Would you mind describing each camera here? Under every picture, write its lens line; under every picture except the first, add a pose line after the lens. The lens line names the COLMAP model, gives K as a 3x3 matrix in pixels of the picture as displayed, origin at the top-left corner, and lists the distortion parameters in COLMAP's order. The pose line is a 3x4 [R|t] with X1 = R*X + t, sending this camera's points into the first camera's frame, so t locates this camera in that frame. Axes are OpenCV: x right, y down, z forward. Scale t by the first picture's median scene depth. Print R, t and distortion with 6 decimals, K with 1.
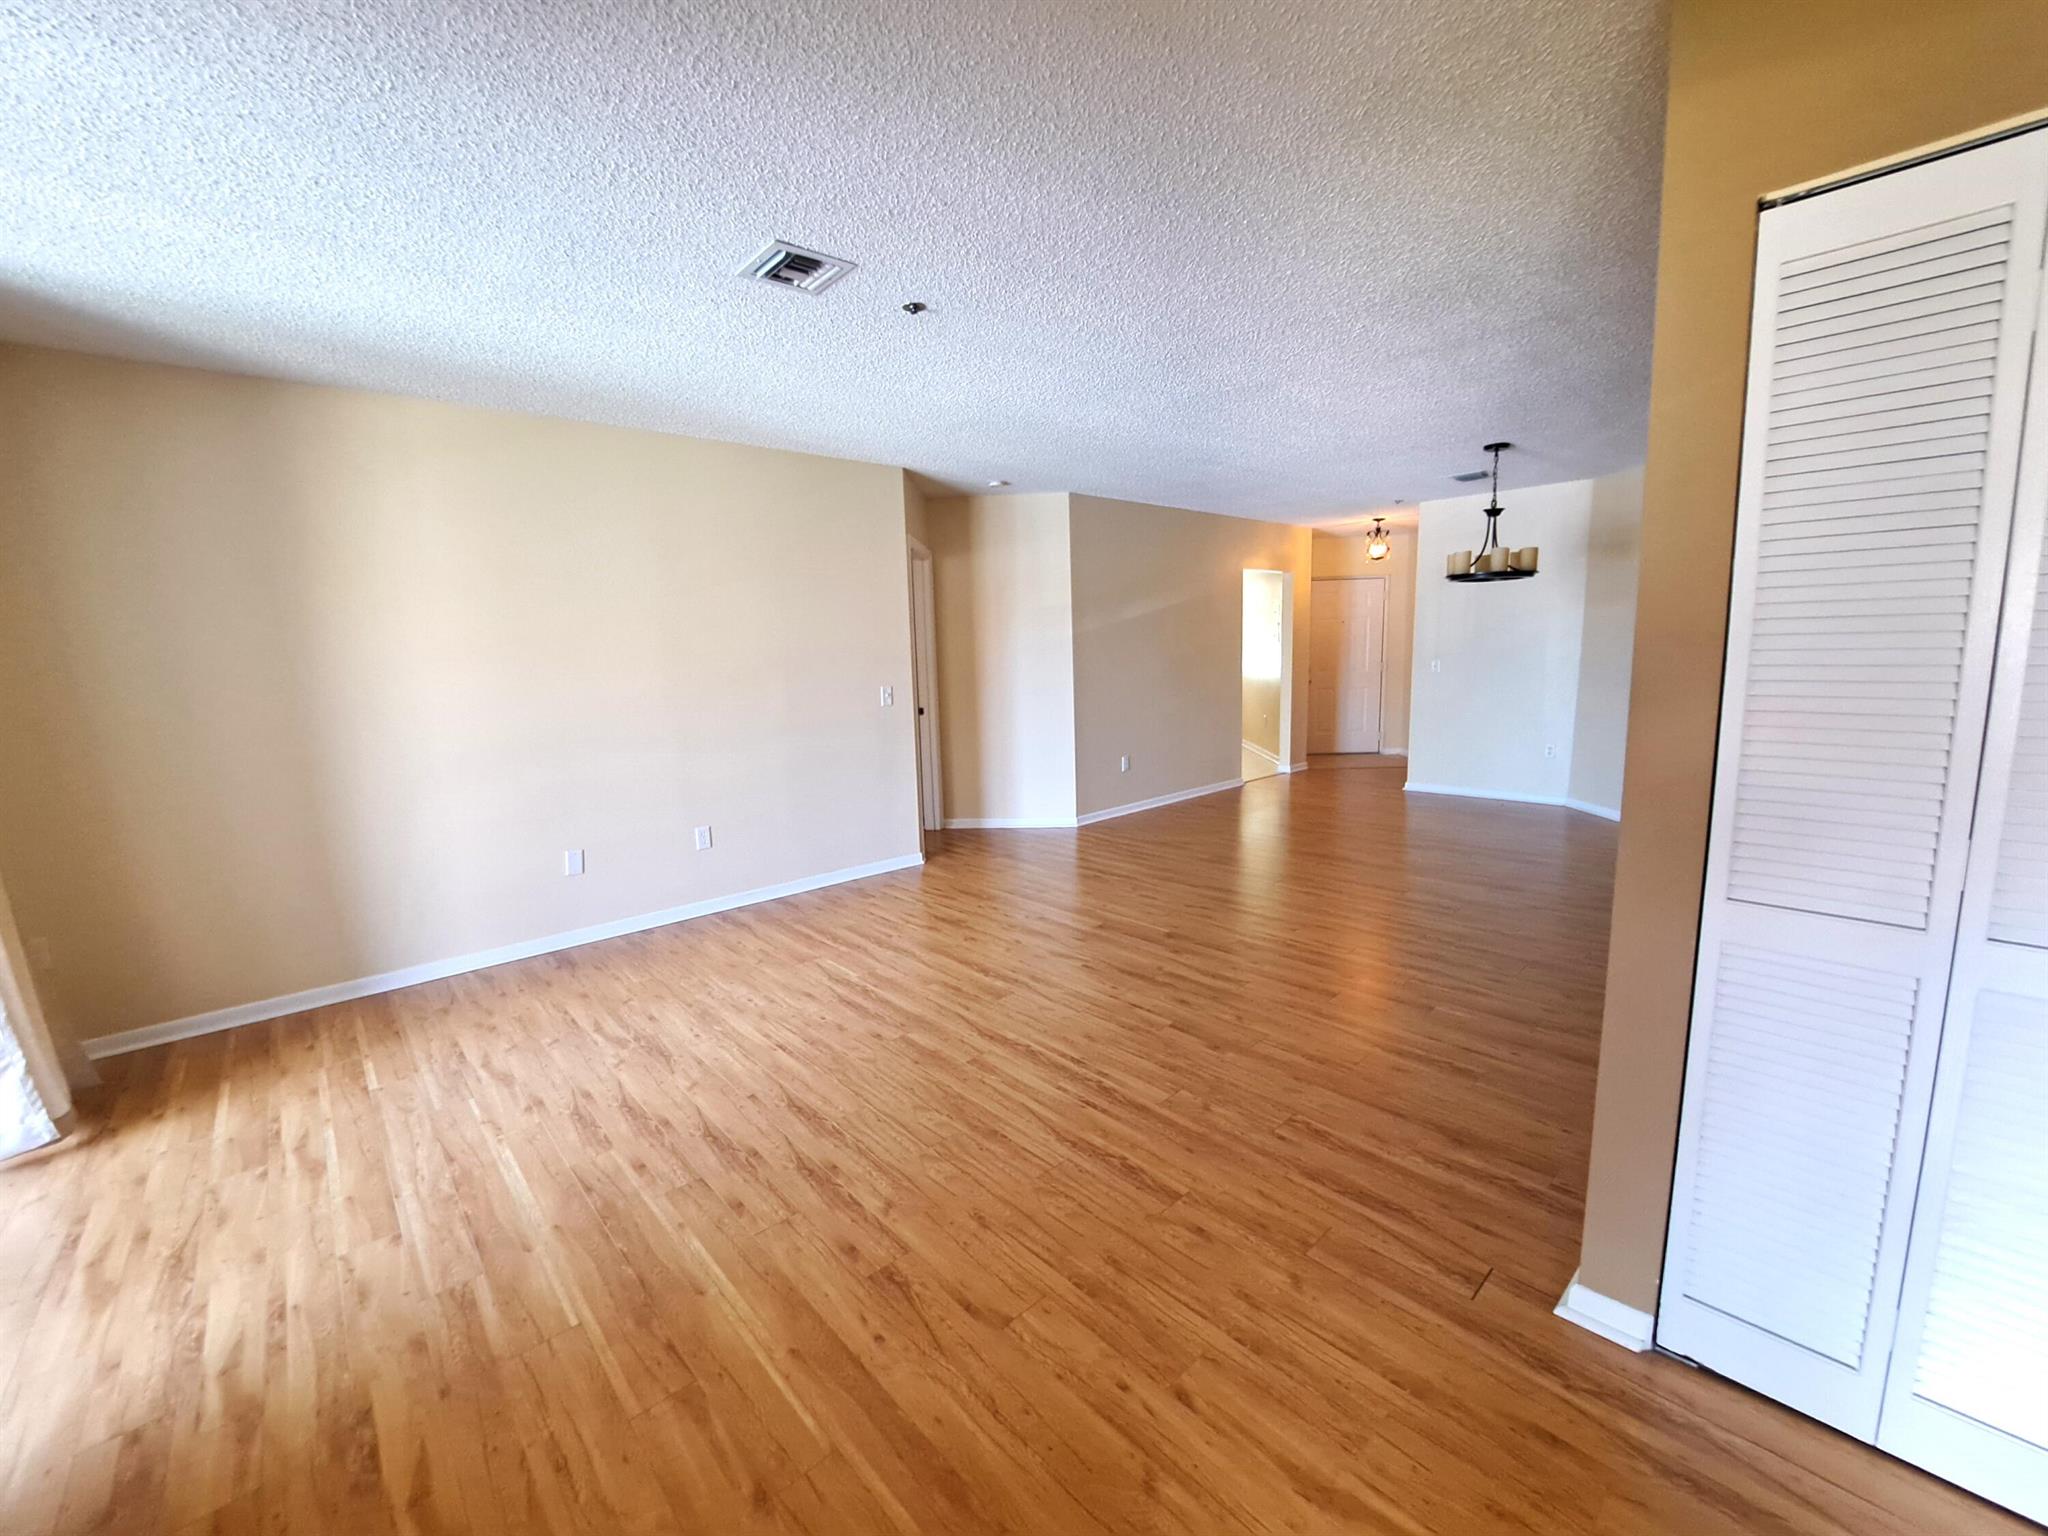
lens RADIAL K [[813.2, 0, 1030.4], [0, 813.2, 771.9], [0, 0, 1]] dist [-0.002054, -0.000197]
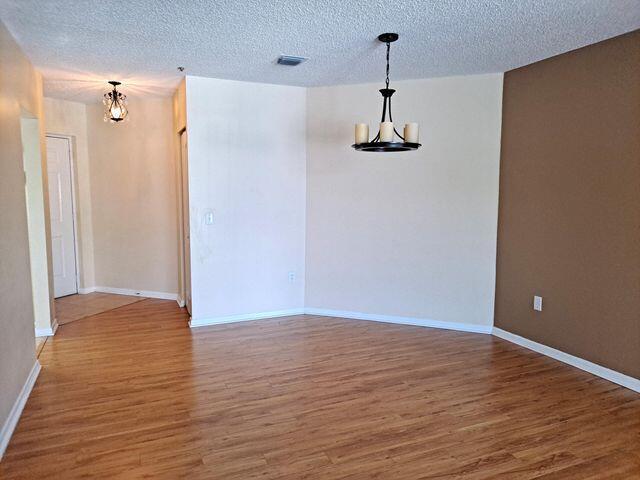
lens RADIAL K [[469.8, 0, 320.0], [0, 469.8, 240.0], [0, 0, 1]] dist [0.060190, -0.064905]
pose [[0.349720, -0.092786, 0.932248, -0.118023], [0.143815, 0.988606, 0.044445, -0.147266], [-0.925750, 0.118528, 0.359079, 0.840704]]
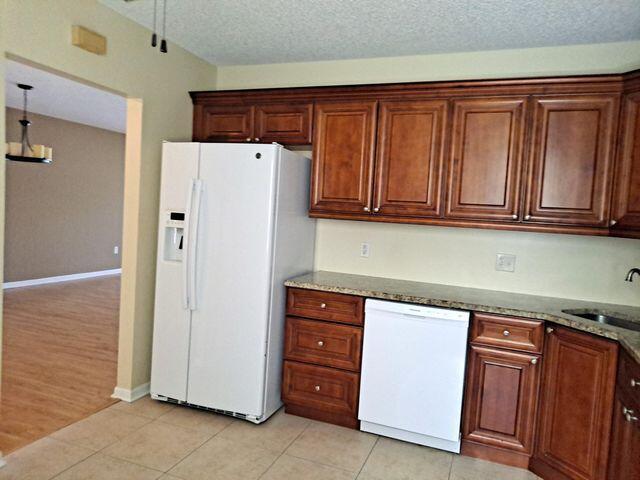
lens RADIAL K [[469.8, 0, 320.0], [0, 469.8, 240.0], [0, 0, 1]] dist [0.060190, -0.064905]
pose [[-0.895178, -0.012620, -0.445531, 0.405231], [-0.118750, 0.970221, 0.211116, -0.343593], [0.429599, 0.241893, -0.870019, 2.078248]]
